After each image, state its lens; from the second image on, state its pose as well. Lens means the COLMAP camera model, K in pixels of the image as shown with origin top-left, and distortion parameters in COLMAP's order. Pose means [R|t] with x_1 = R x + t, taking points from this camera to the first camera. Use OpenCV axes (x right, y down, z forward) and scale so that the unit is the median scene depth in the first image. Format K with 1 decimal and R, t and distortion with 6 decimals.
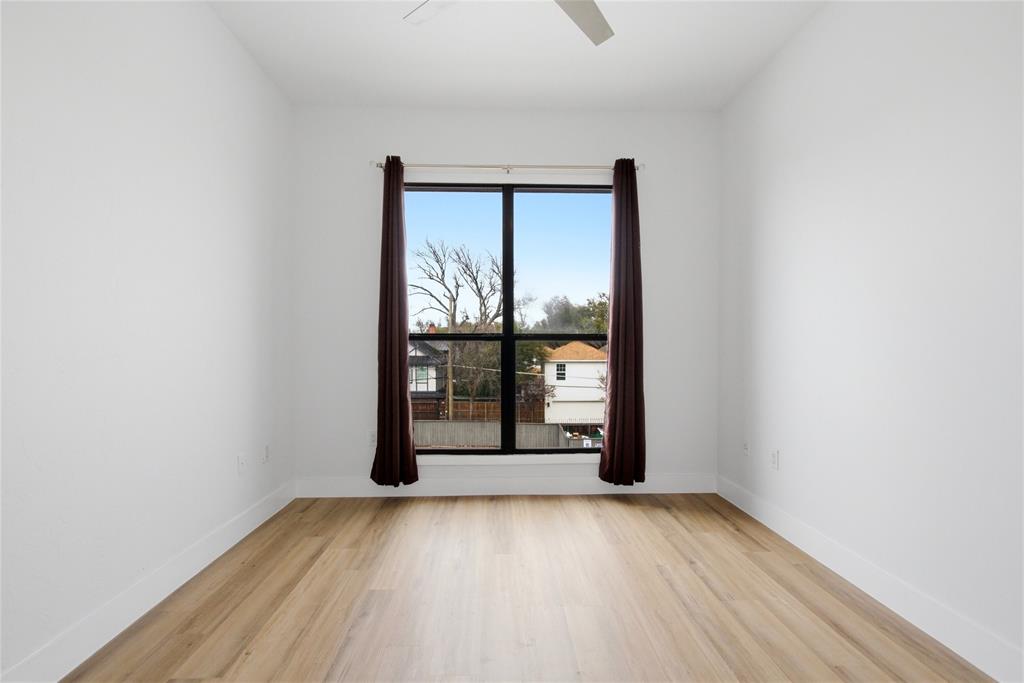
lens RADIAL K [[472.6, 0, 518.8], [0, 472.6, 346.7], [0, 0, 1]] dist [0.000539, 0.000594]
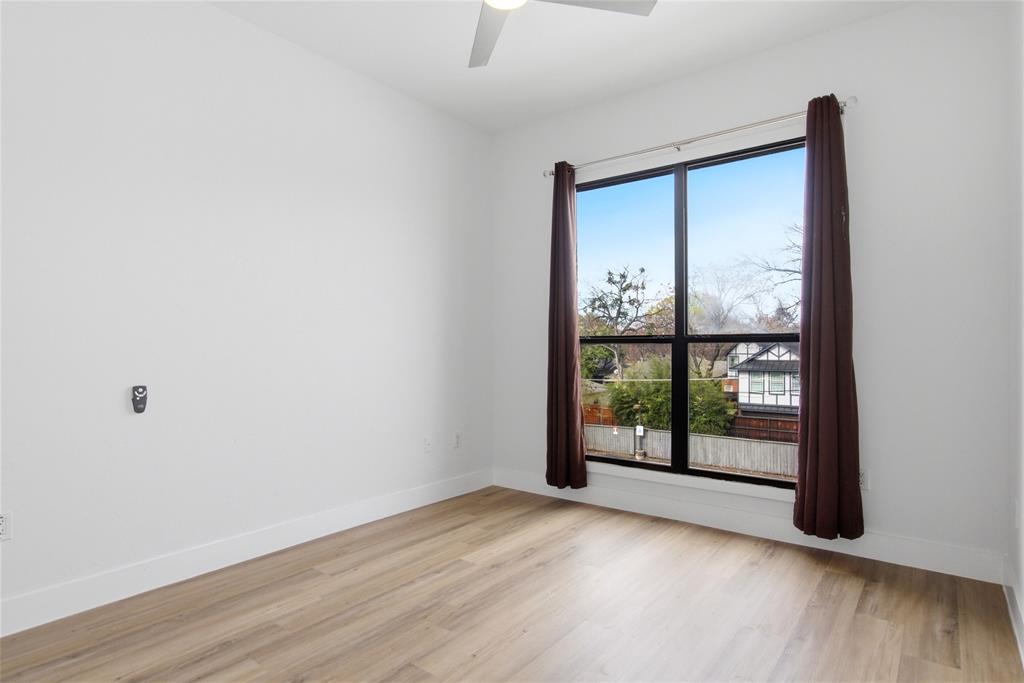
lens RADIAL K [[557.7, 0, 505.4], [0, 557.7, 347.7], [0, 0, 1]] dist [-0.000557, 0.000931]
pose [[0.763001, 0.000131, -0.646398, 0.407383], [-0.000661, 1.000000, -0.000579, -0.004109], [0.646397, 0.000869, 0.763000, 0.012860]]
